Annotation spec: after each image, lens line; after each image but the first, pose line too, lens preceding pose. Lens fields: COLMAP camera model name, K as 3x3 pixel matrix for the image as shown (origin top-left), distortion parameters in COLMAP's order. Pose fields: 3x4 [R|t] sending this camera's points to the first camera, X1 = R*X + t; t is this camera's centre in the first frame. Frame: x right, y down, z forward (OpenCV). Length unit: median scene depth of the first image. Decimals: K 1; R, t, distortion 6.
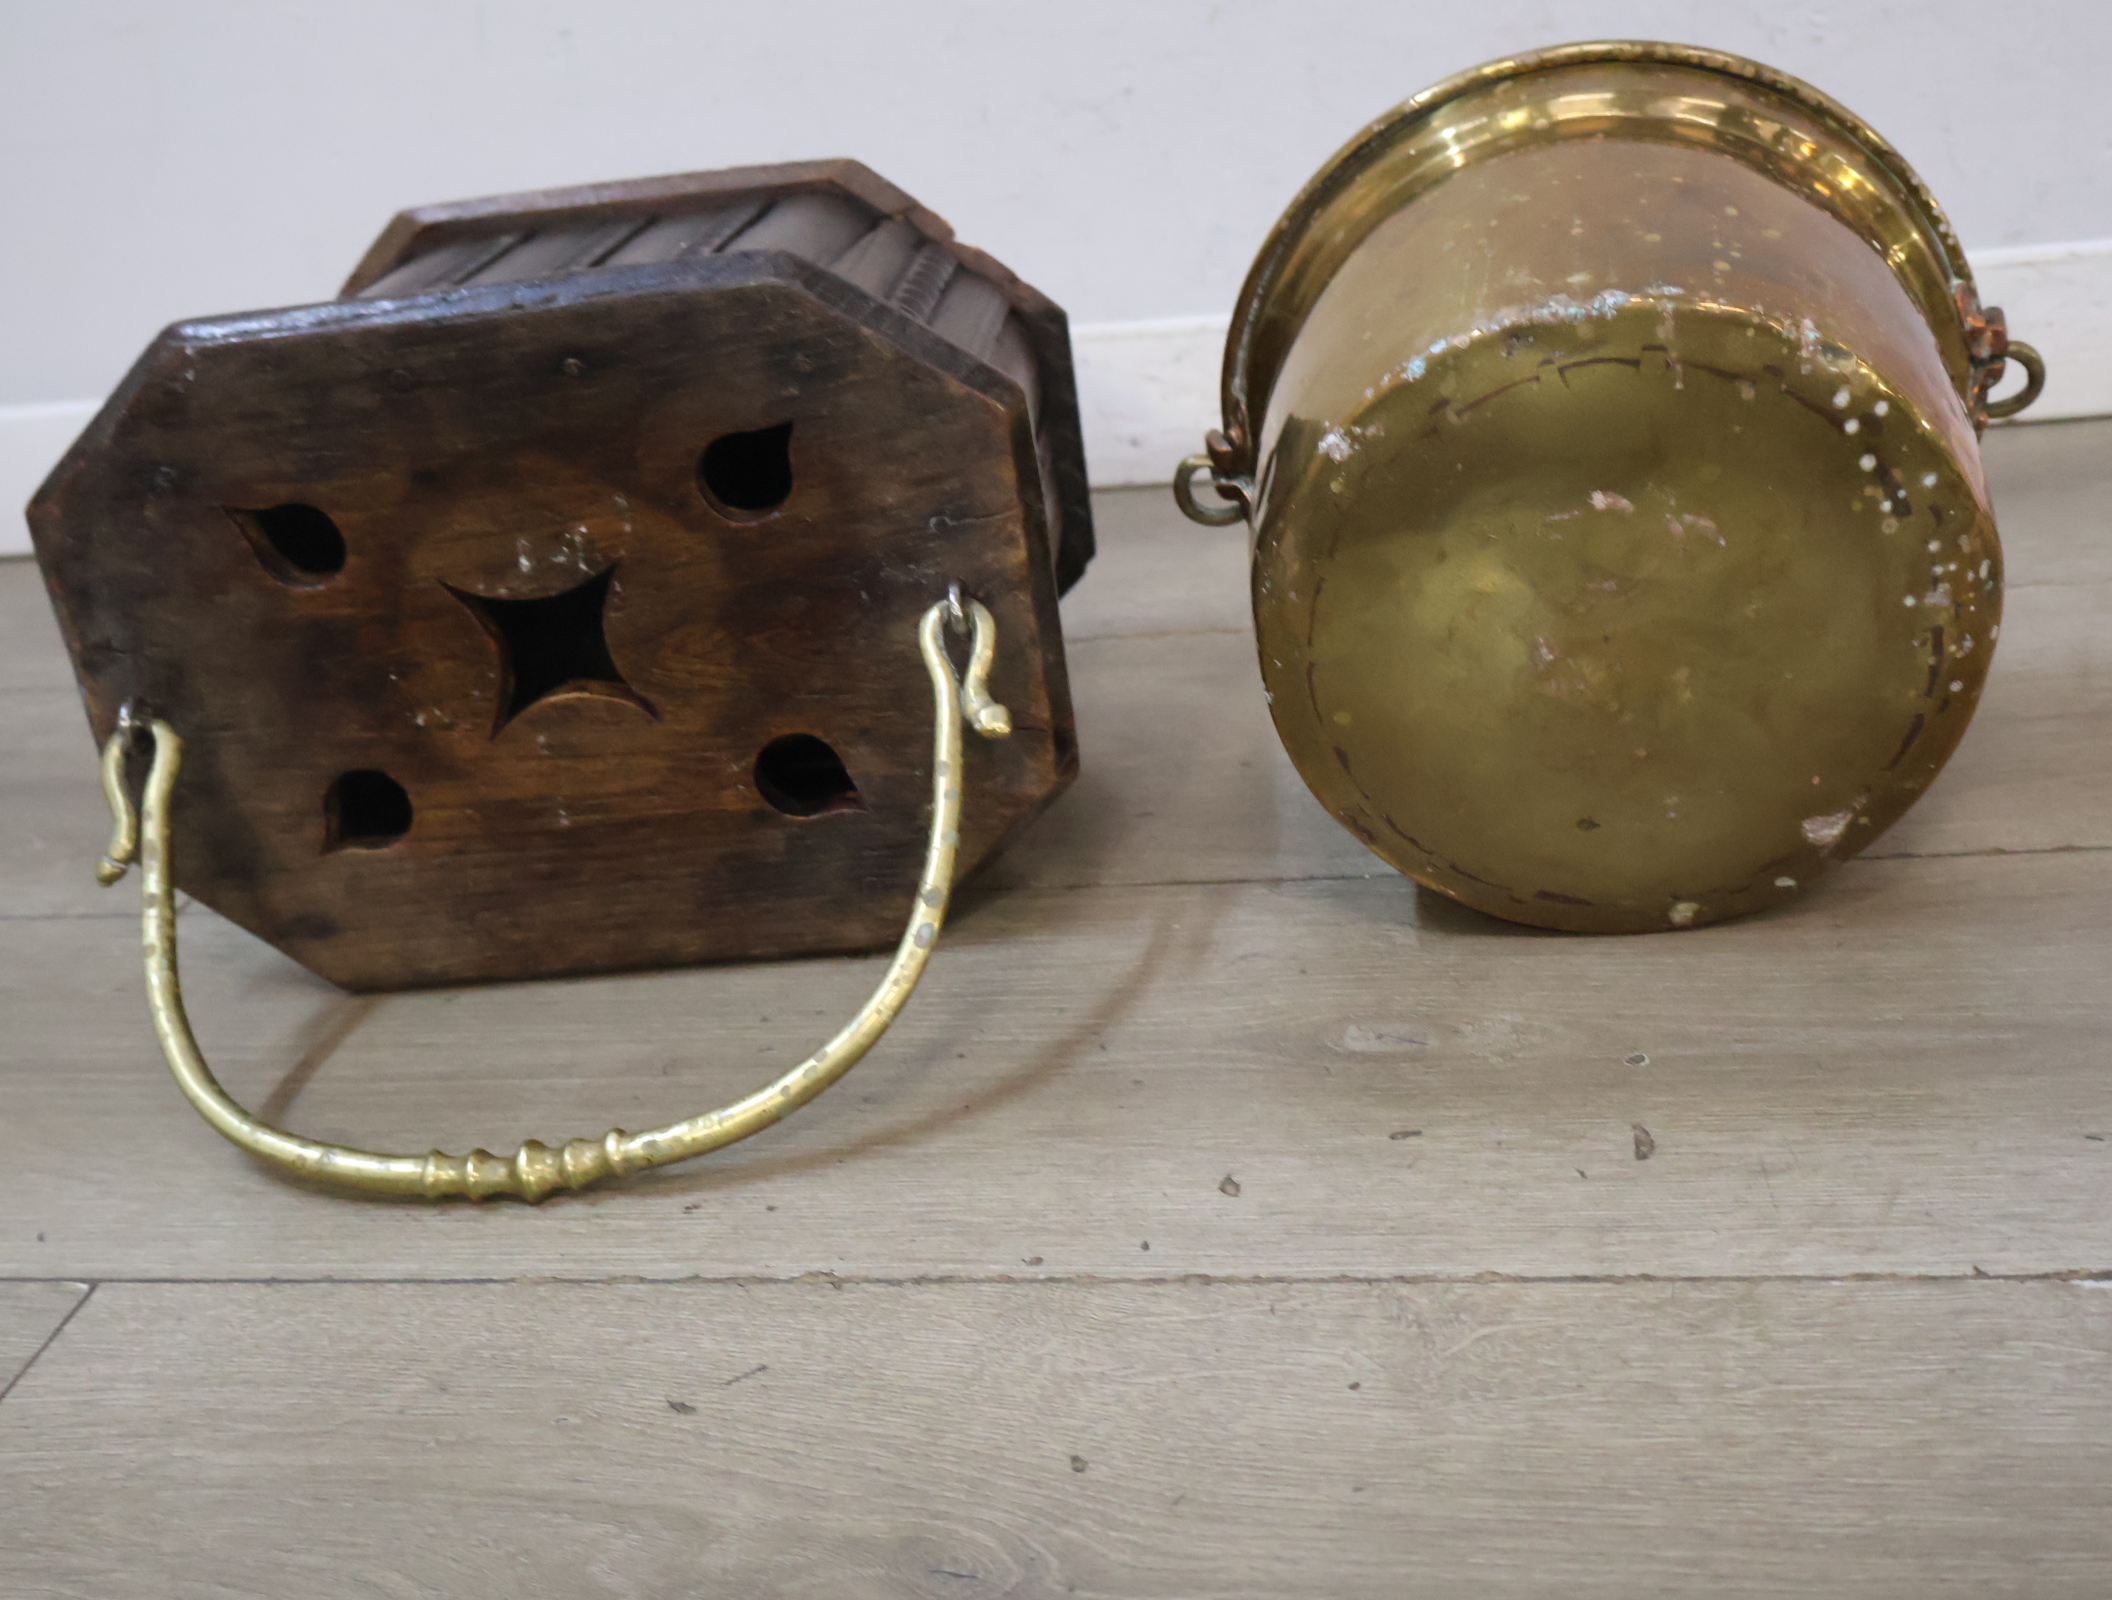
lens RADIAL K [[2542.2, 0, 1063.9], [0, 2542.2, 861.4], [0, 0, 1]] dist [-0.008125, 0.000000]
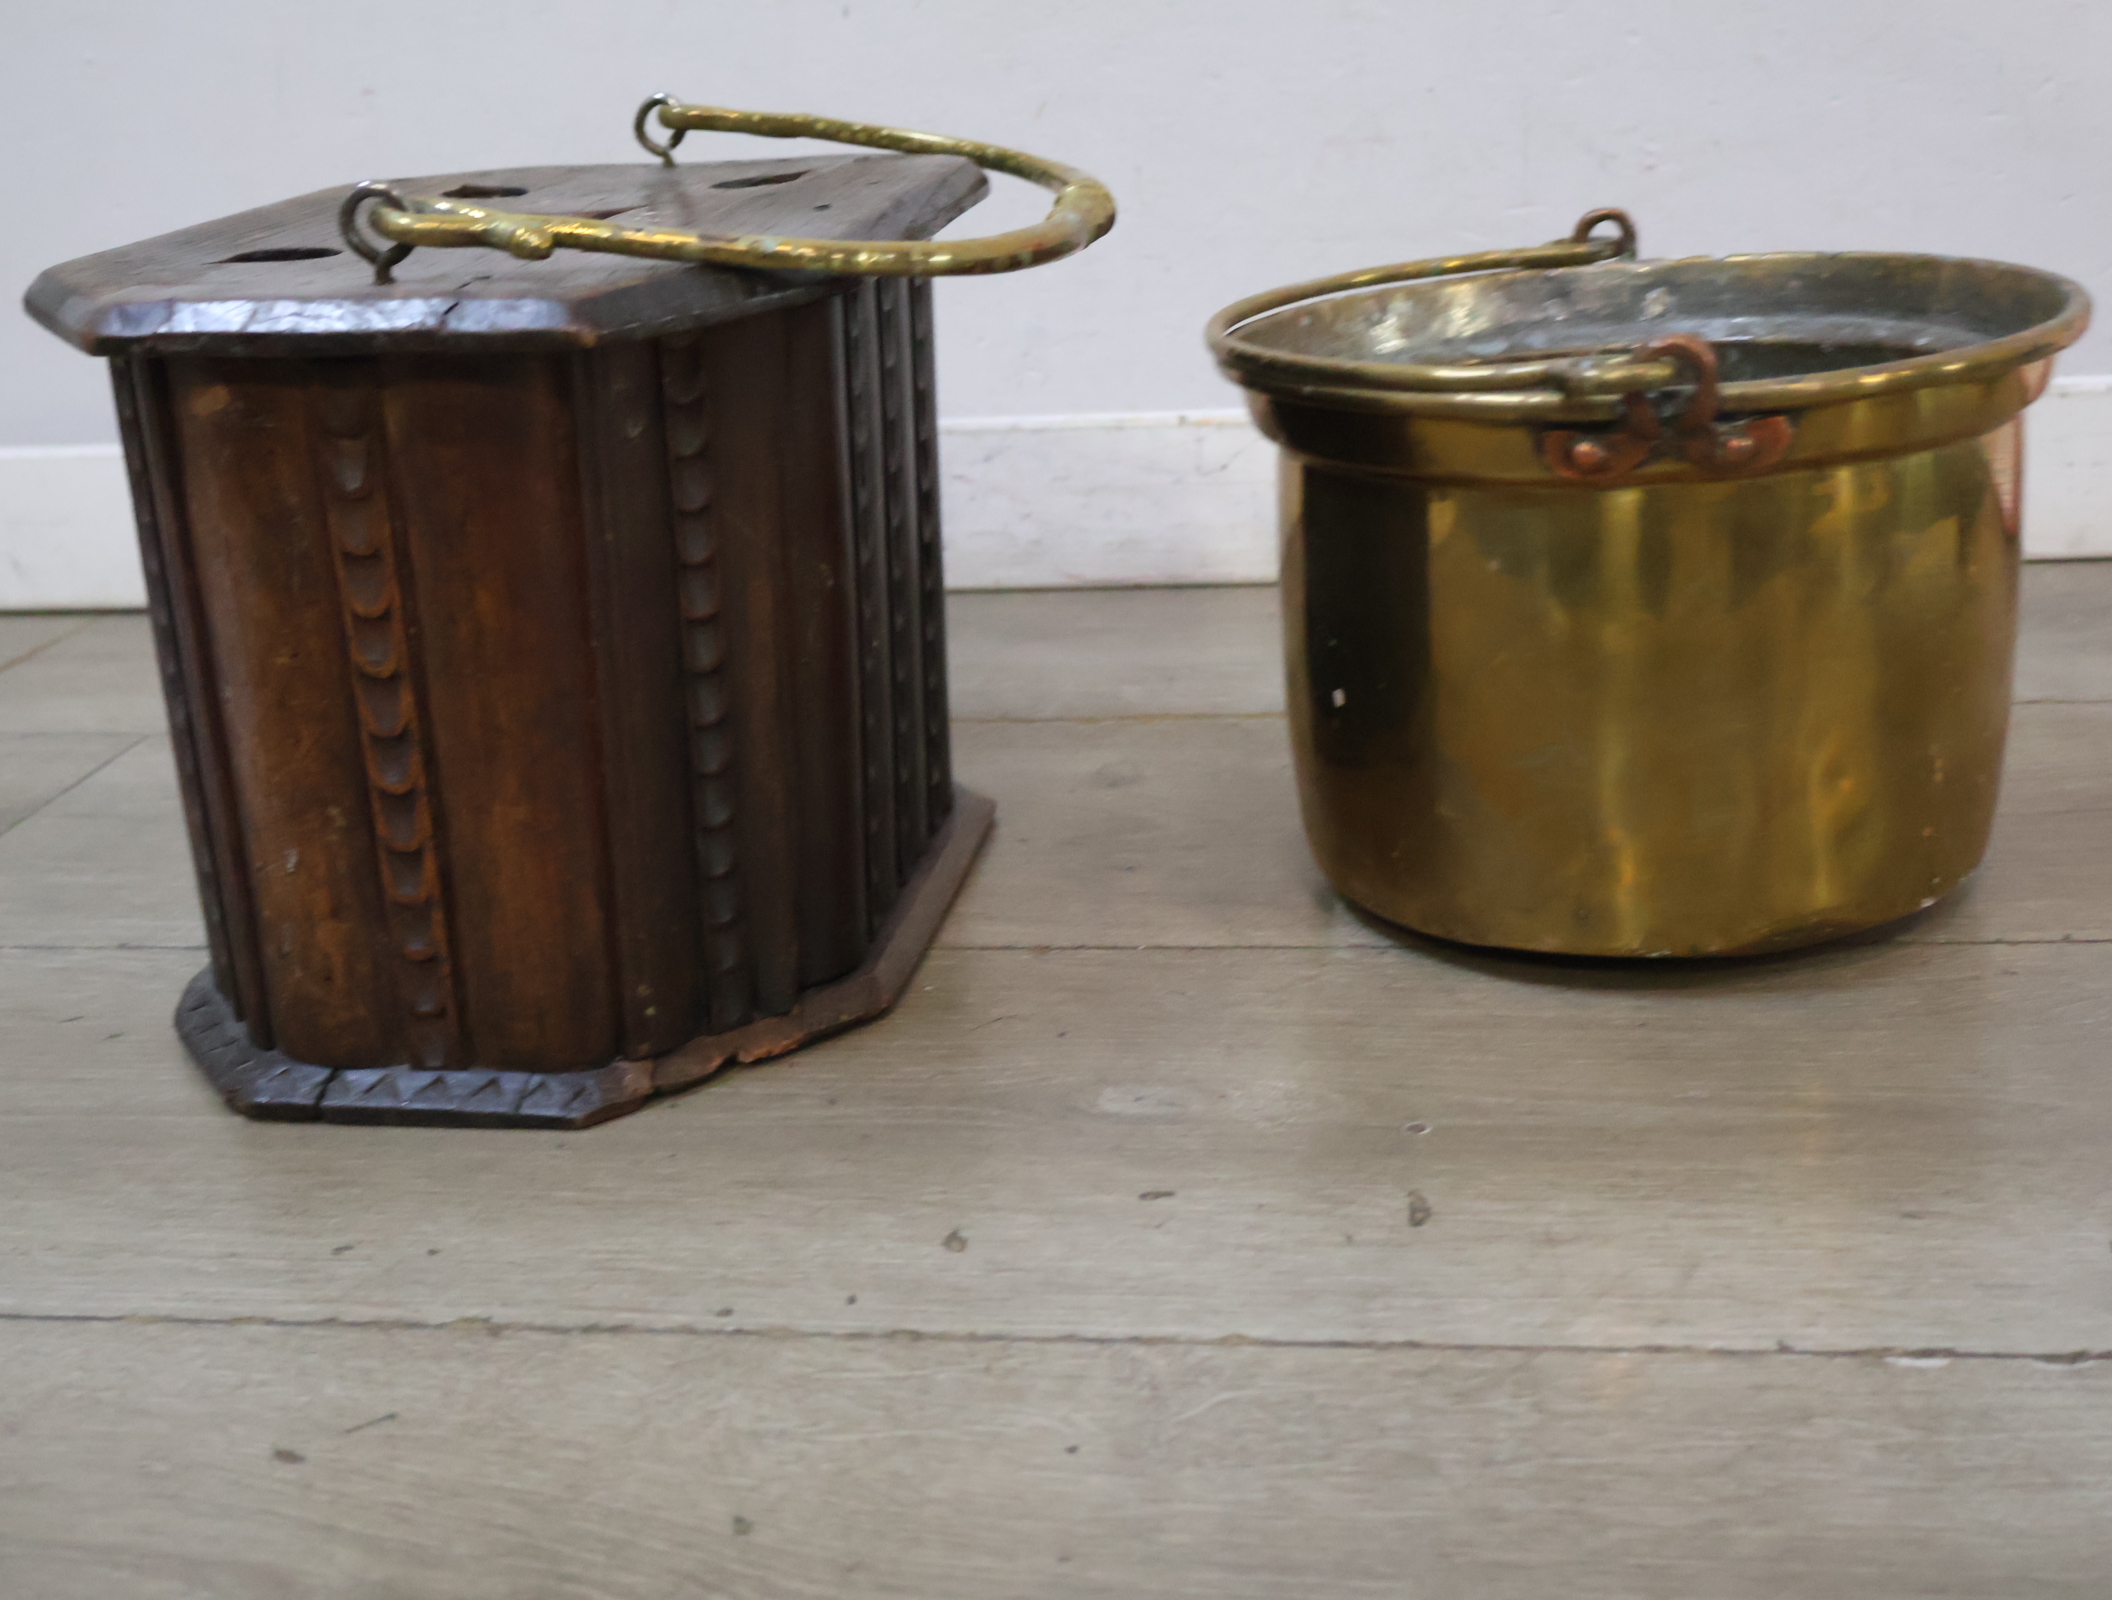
lens RADIAL K [[2542.2, 0, 1066.7], [0, 2542.2, 823.5], [0, 0, 1]] dist [-0.008125, 0.000000]
pose [[0.997089, 0.050592, 0.057046, 0.046772], [-0.043881, 0.992589, -0.113318, 0.082738], [-0.062356, 0.110485, 0.991920, 0.106582]]
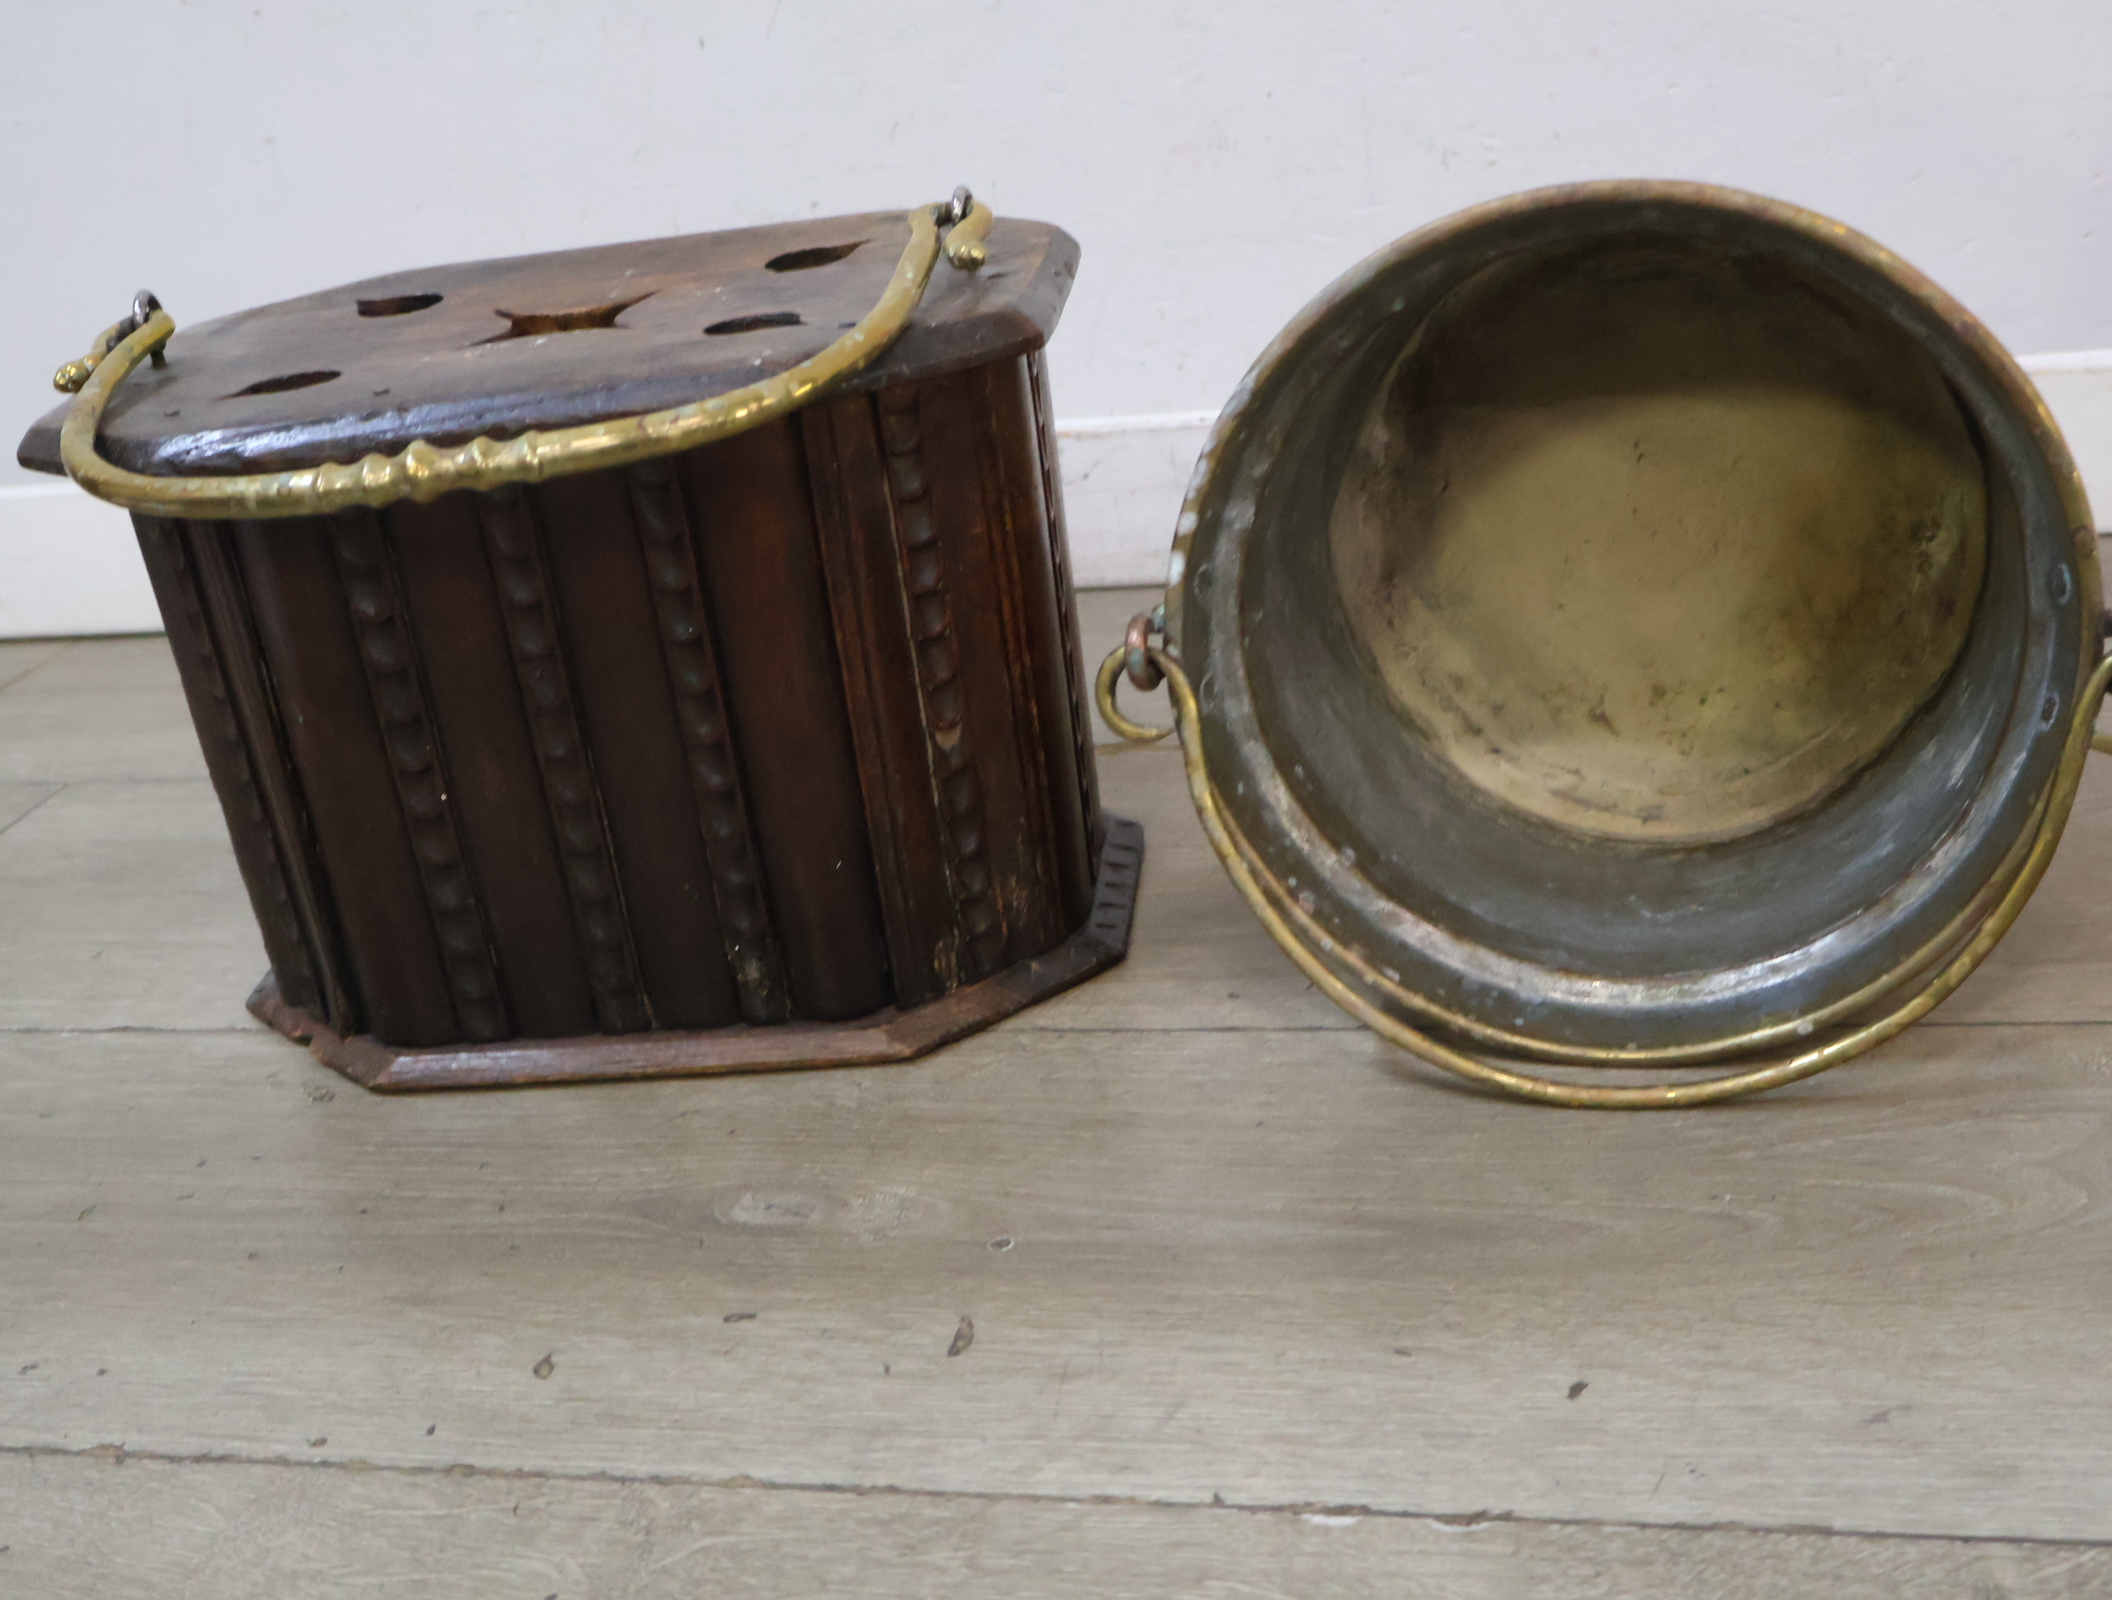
lens RADIAL K [[2542.2, 0, 1083.5], [0, 2542.2, 833.4], [0, 0, 1]] dist [-0.008125, 0.000000]
pose [[0.998759, 0.022686, -0.044327, 0.312093], [-0.024076, 0.999227, -0.031079, -0.050991], [0.043588, 0.032108, 0.998534, 0.036143]]
